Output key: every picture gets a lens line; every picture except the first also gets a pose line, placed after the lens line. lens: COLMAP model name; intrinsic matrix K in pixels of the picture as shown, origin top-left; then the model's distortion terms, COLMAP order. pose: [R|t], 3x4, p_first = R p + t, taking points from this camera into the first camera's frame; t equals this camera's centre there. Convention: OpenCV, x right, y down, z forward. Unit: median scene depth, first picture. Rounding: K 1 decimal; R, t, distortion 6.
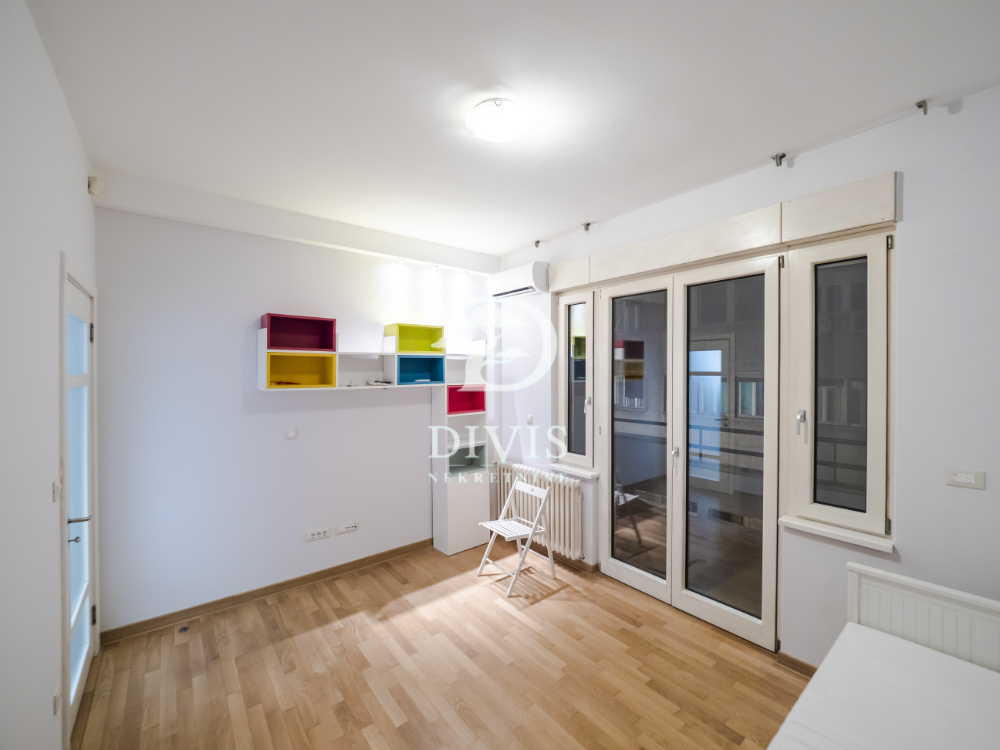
lens RADIAL K [[410.7, 0, 499.0], [0, 410.7, 373.0], [0, 0, 1]] dist [-0.018230, 0.002381]
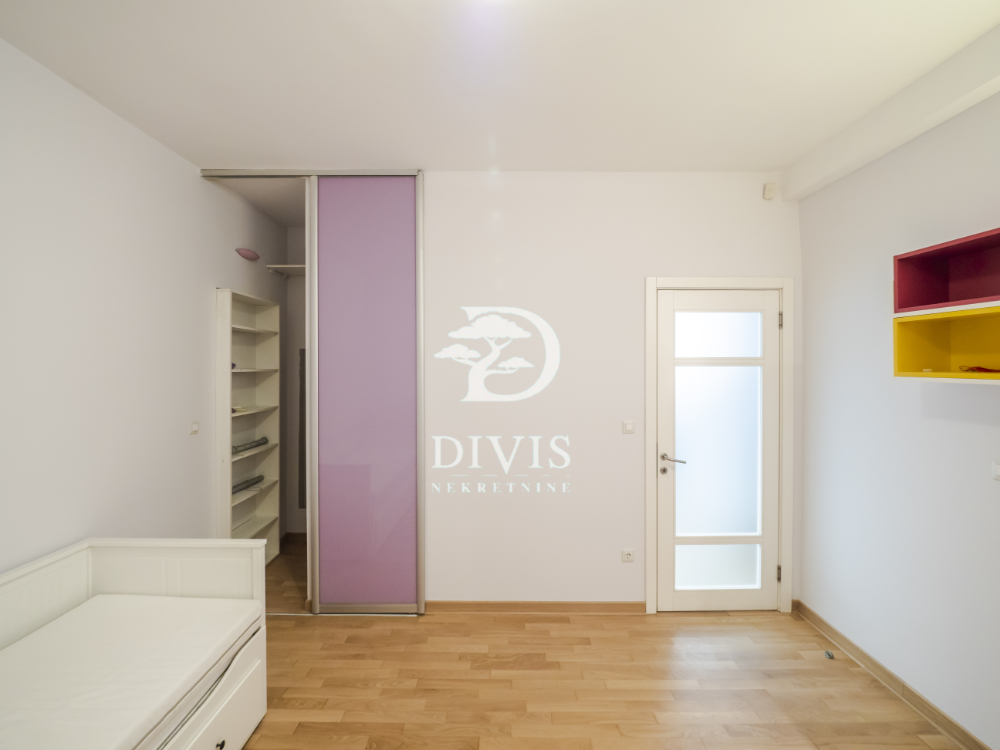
lens RADIAL K [[410.7, 0, 498.6], [0, 410.7, 369.2], [0, 0, 1]] dist [-0.018230, 0.002381]
pose [[-0.631932, 0.006621, -0.774995, 0.312428], [-0.001313, 0.999953, 0.009613, 0.023250], [0.775022, 0.007093, -0.631894, 0.977408]]
